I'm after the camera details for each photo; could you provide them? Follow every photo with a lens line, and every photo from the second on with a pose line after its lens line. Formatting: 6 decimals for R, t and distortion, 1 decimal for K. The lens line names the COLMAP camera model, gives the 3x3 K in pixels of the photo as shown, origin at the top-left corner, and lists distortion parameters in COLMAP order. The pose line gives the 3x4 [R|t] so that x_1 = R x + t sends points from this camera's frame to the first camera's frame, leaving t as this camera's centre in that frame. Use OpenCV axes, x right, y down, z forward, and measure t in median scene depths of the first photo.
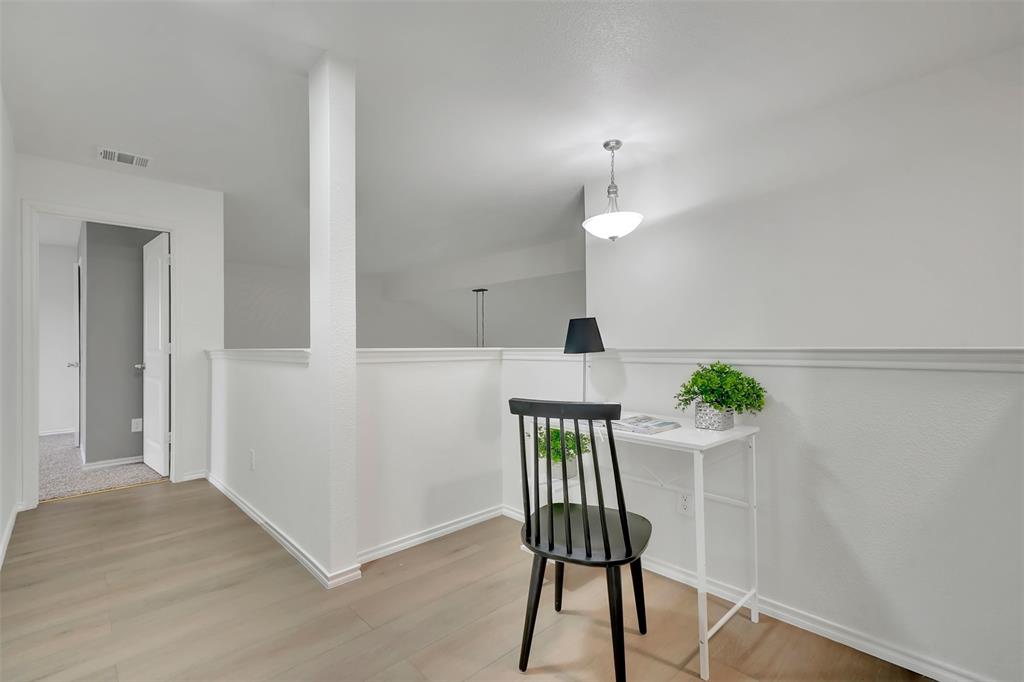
lens RADIAL K [[462.7, 0, 512.0], [0, 462.7, 341.0], [0, 0, 1]] dist [0.013848, 0.000196]
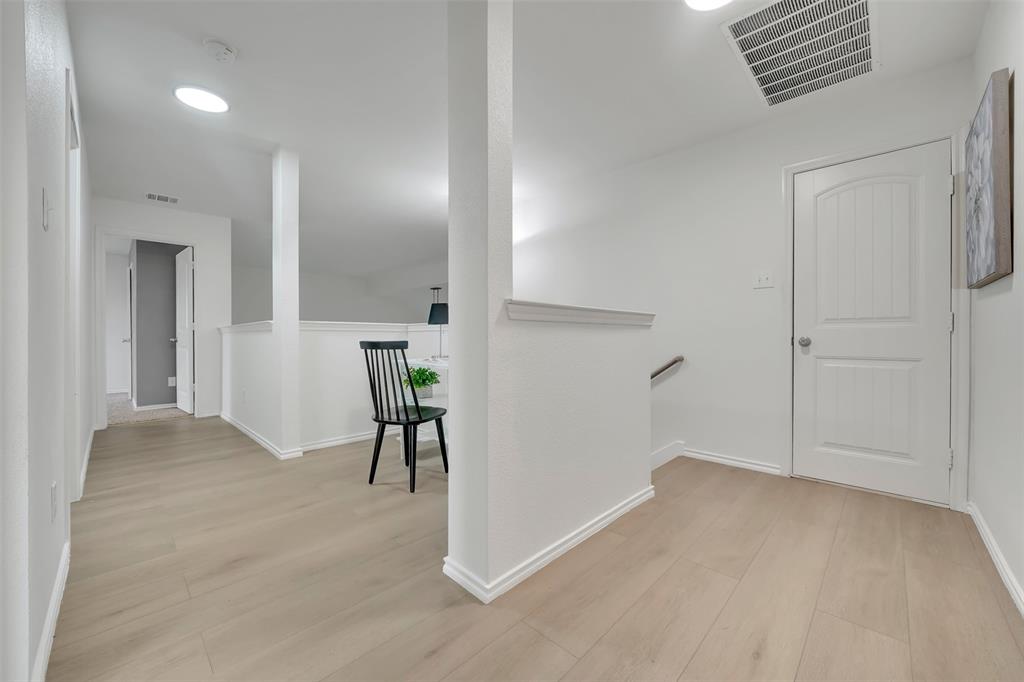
lens RADIAL K [[393.6, 0, 509.6], [0, 393.6, 338.8], [0, 0, 1]] dist [-0.010915, 0.000404]
pose [[0.999570, 0.003725, 0.029091, 0.251774], [-0.004096, 0.999911, 0.012709, 0.040927], [-0.029041, -0.012822, 0.999496, -0.287668]]
